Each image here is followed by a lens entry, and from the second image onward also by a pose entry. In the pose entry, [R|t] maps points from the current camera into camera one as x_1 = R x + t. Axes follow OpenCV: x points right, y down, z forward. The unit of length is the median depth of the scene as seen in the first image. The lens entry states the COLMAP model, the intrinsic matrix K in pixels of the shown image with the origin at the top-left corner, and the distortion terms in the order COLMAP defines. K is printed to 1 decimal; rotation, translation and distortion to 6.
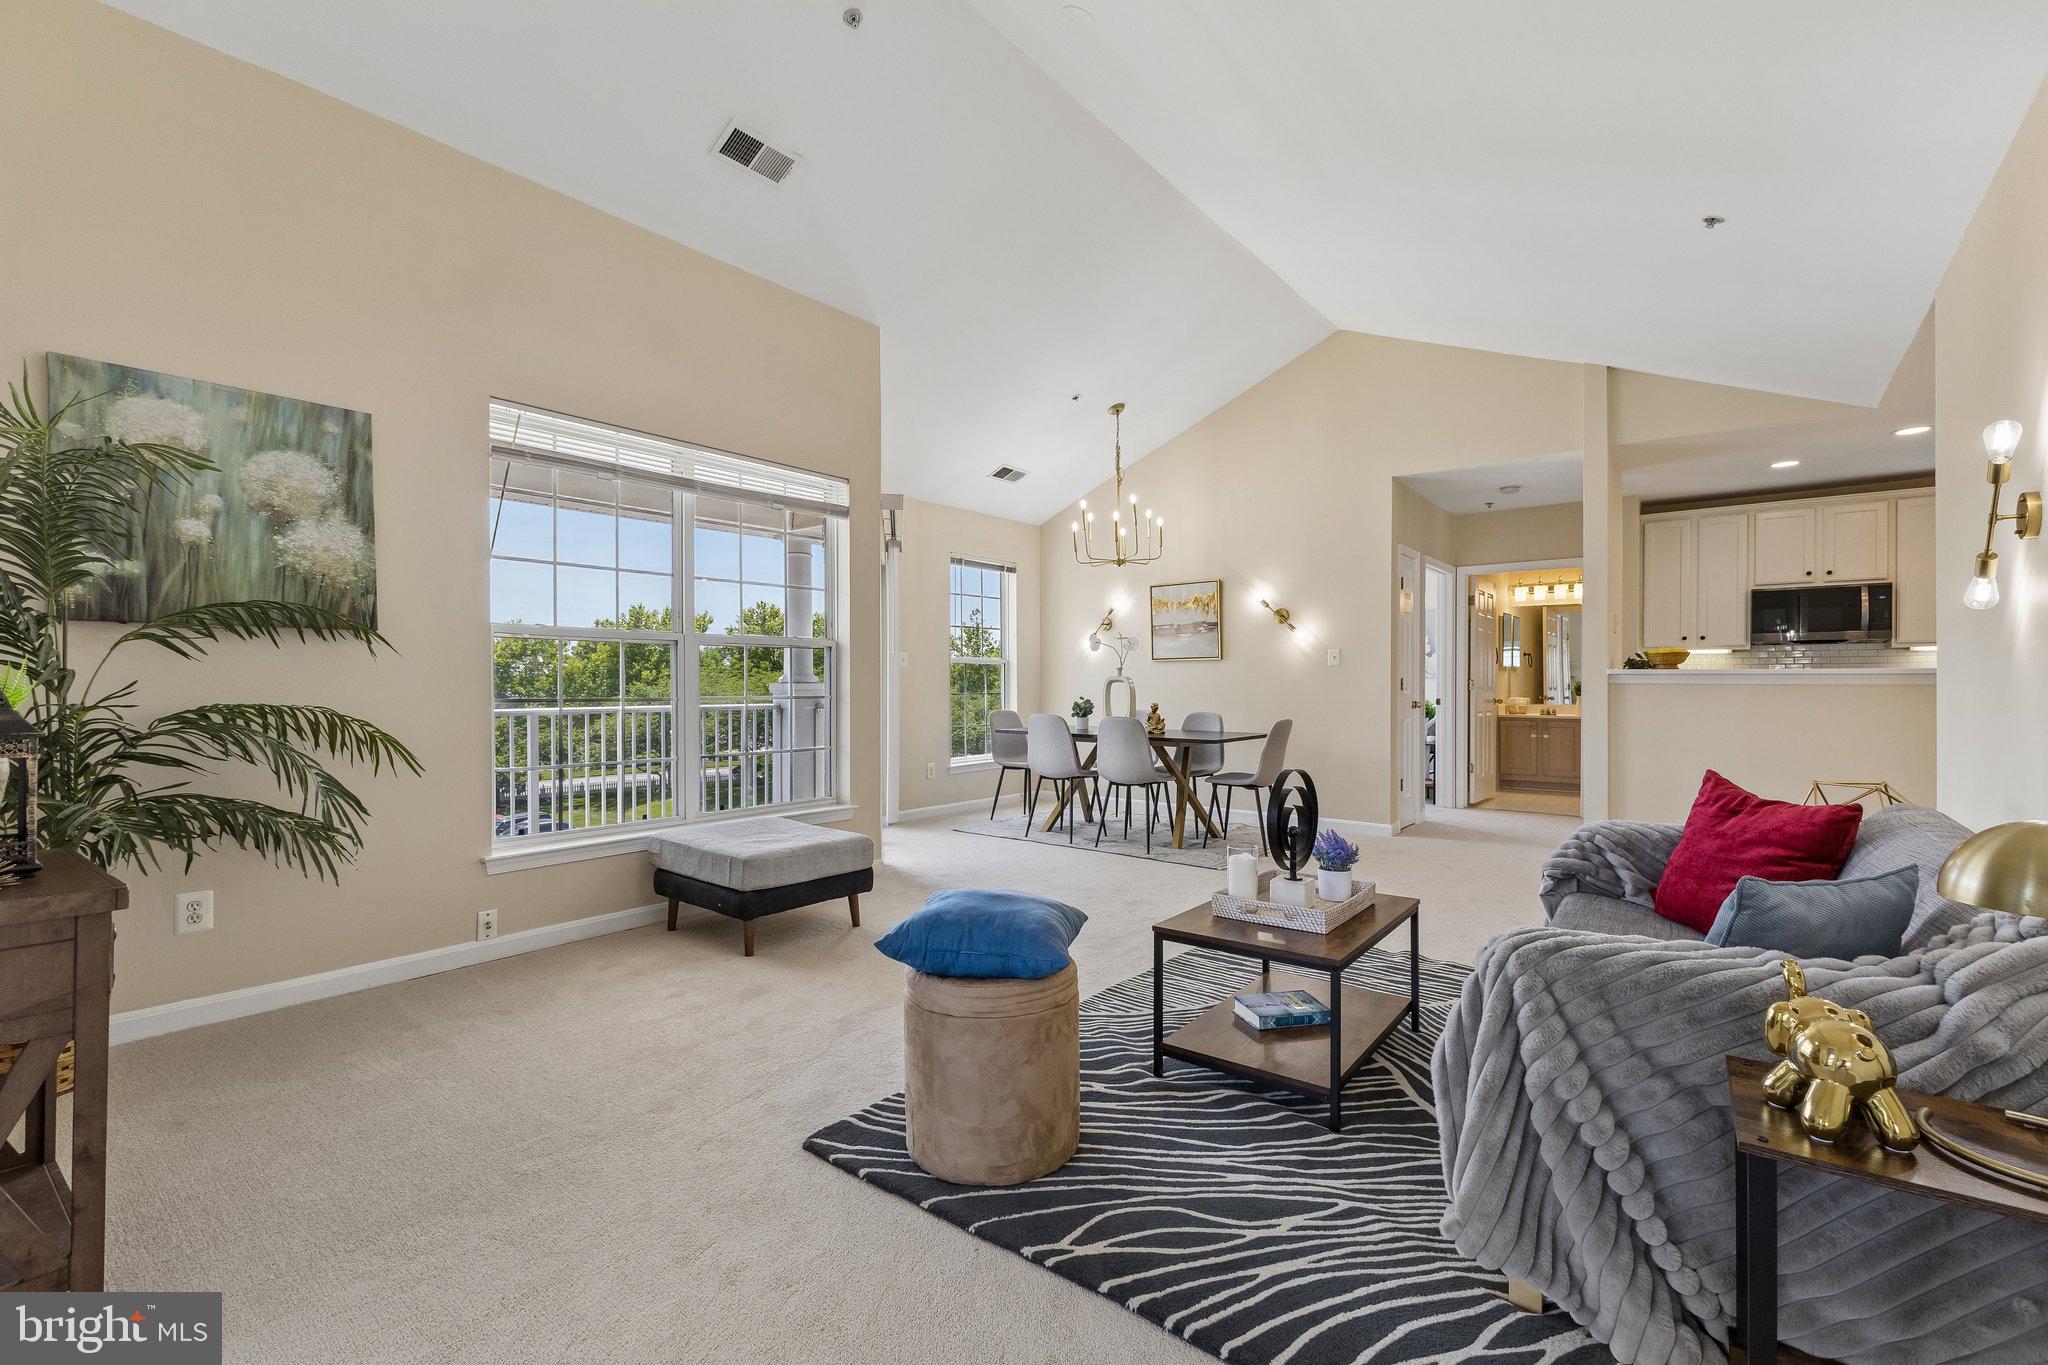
lens RADIAL K [[885.3, 0, 1030.4], [0, 885.3, 678.1], [0, 0, 1]] dist [0.012655, -0.004353]
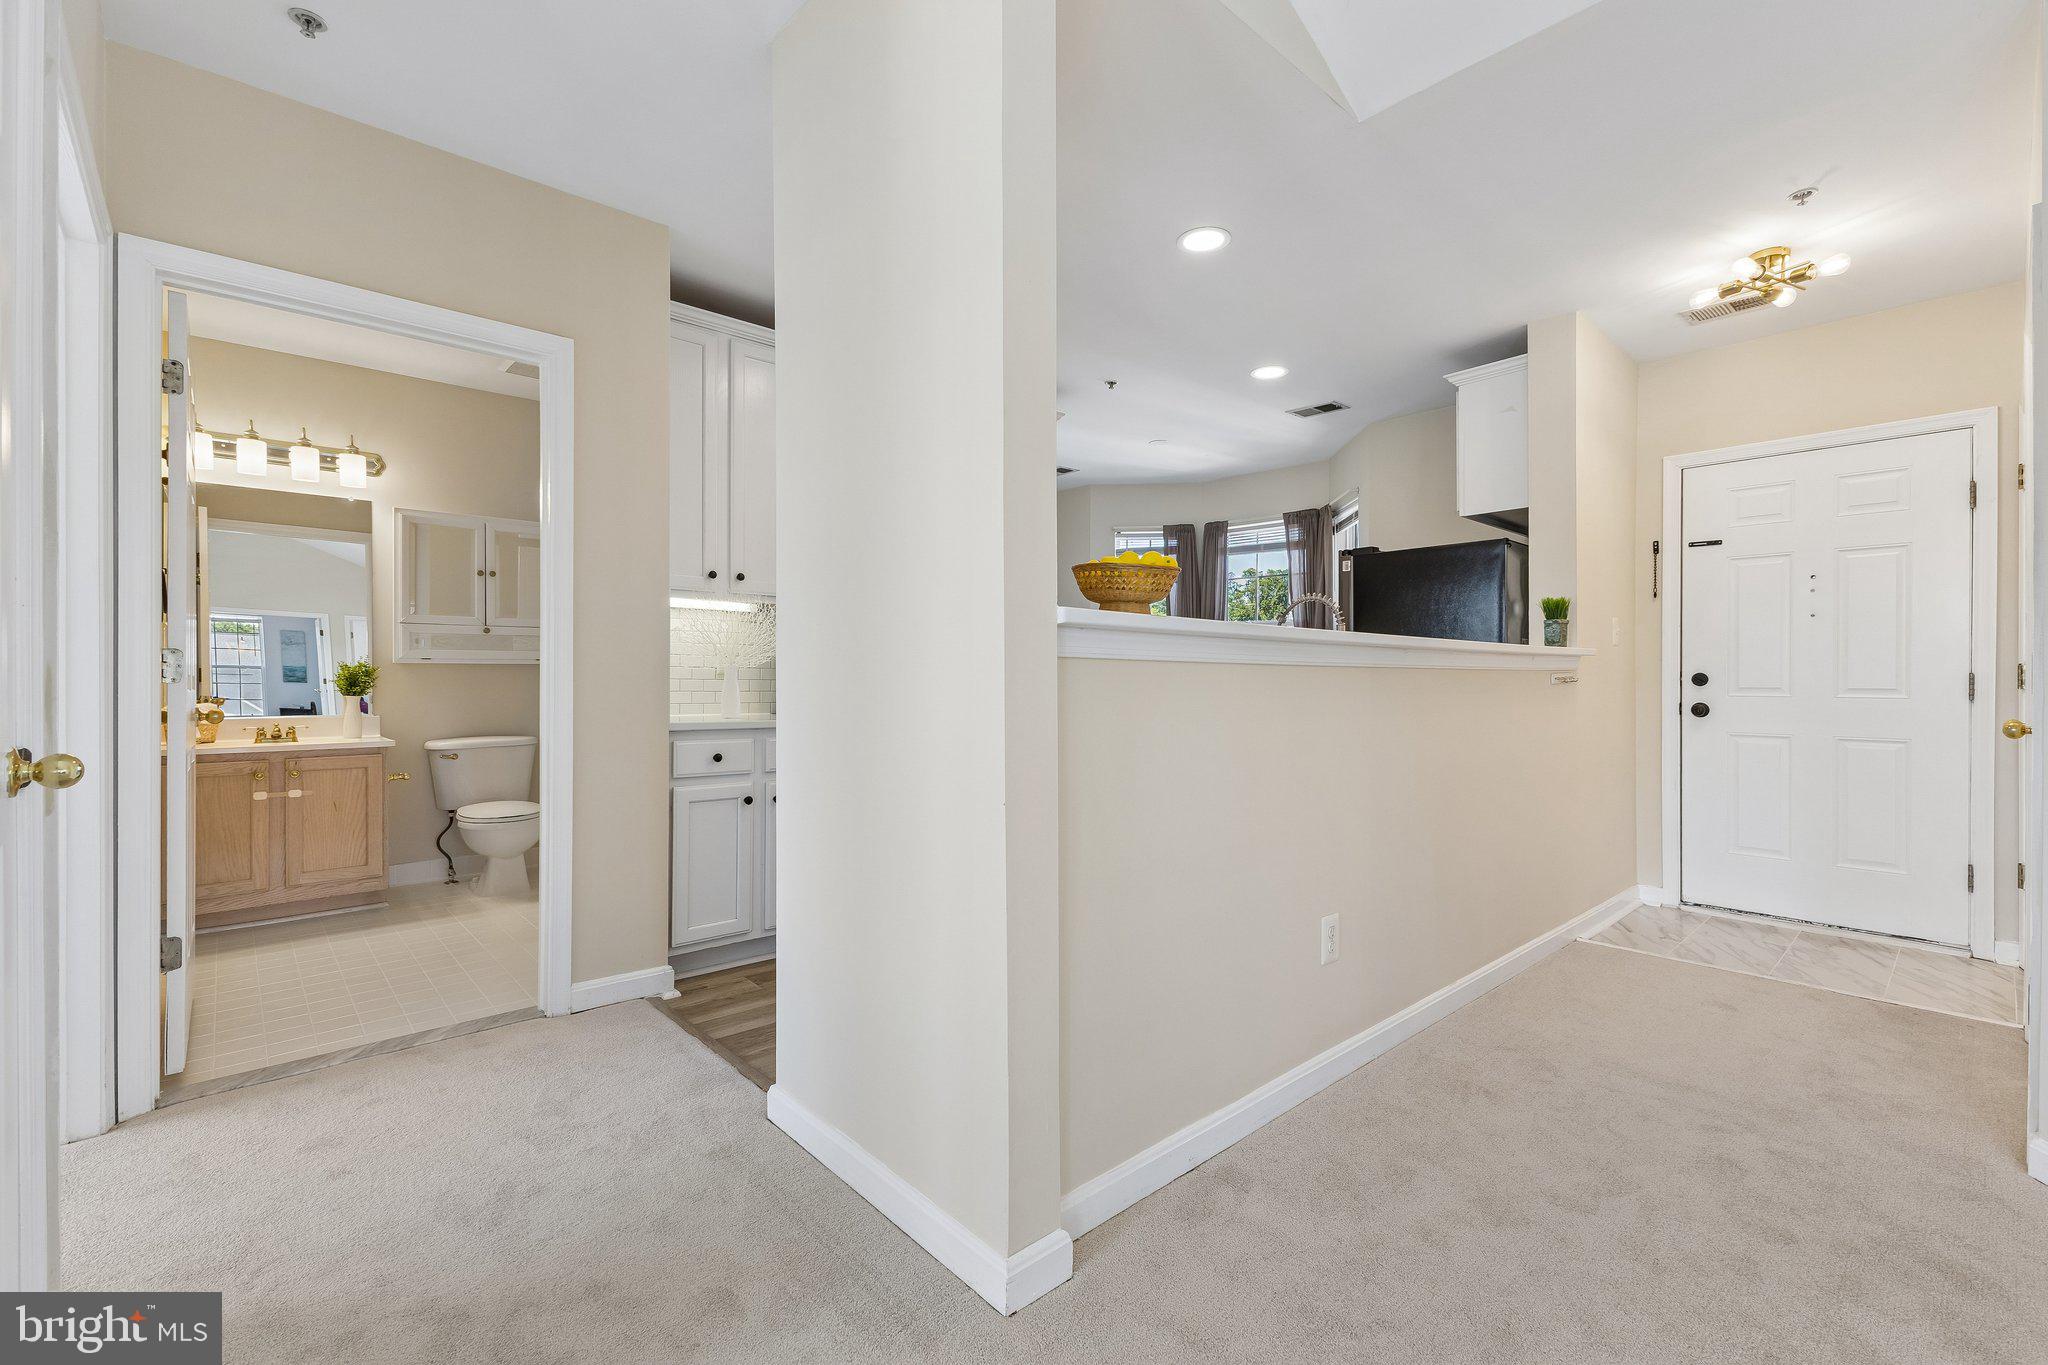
lens RADIAL K [[885.3, 0, 1022.3], [0, 885.3, 678.0], [0, 0, 1]] dist [0.012655, -0.004353]
pose [[0.164576, 0.000999, 0.986364, 0.298590], [-0.008674, 0.999962, 0.000434, 0.010409], [-0.986326, -0.008628, 0.164578, 0.801431]]
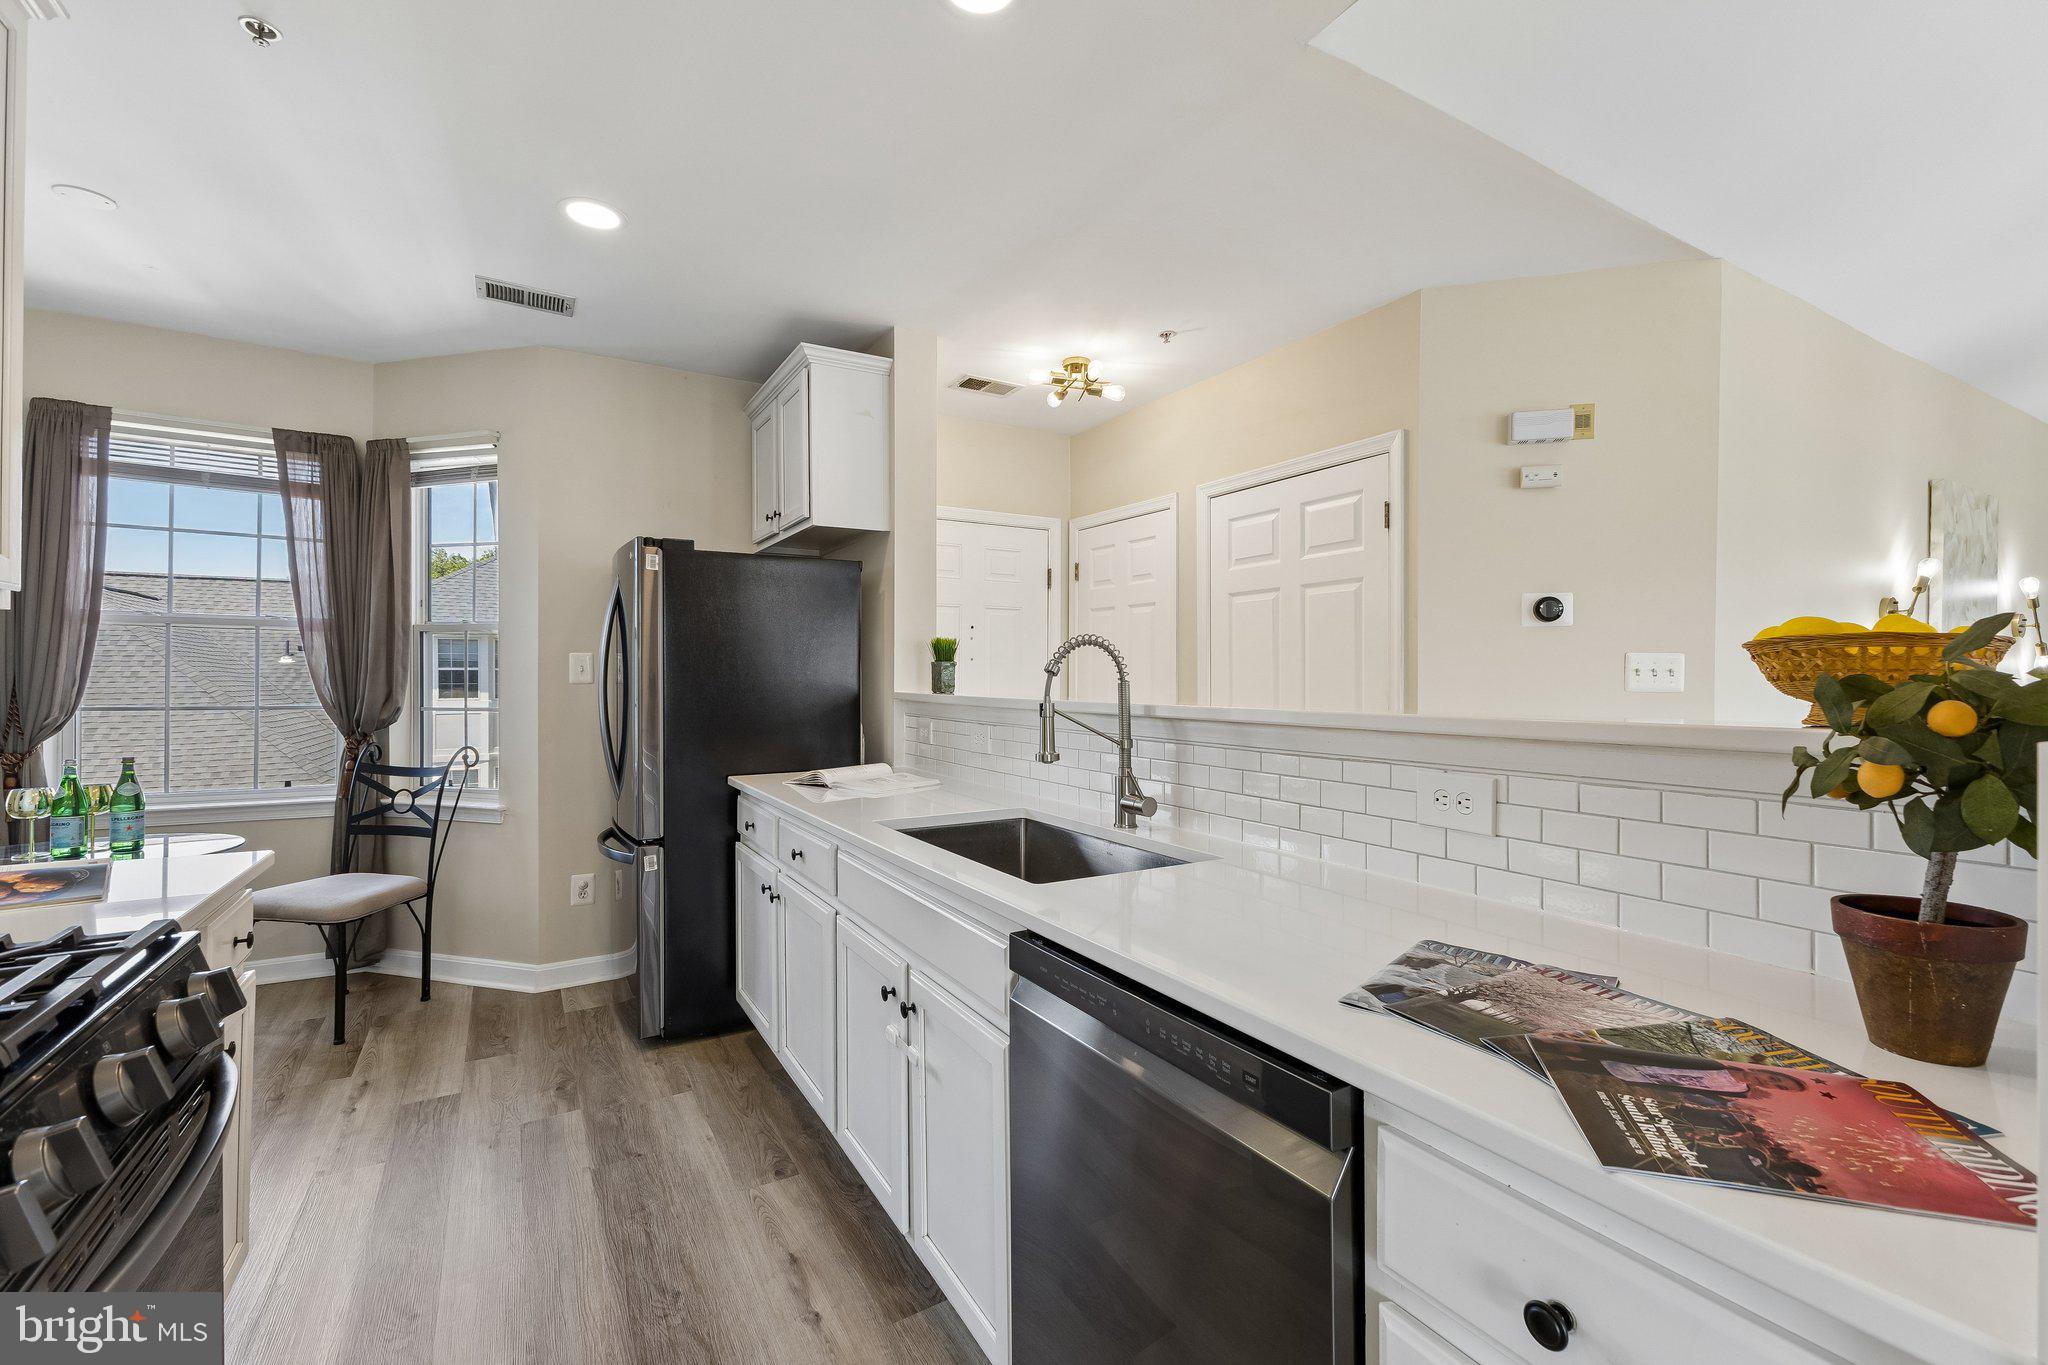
lens RADIAL K [[885.3, 0, 1022.9], [0, 885.3, 680.1], [0, 0, 1]] dist [0.012655, -0.004353]
pose [[-0.929098, -0.004064, 0.369812, 0.658433], [-0.006048, 0.999973, -0.004206, -0.015472], [-0.369785, -0.006145, -0.929097, 1.018897]]
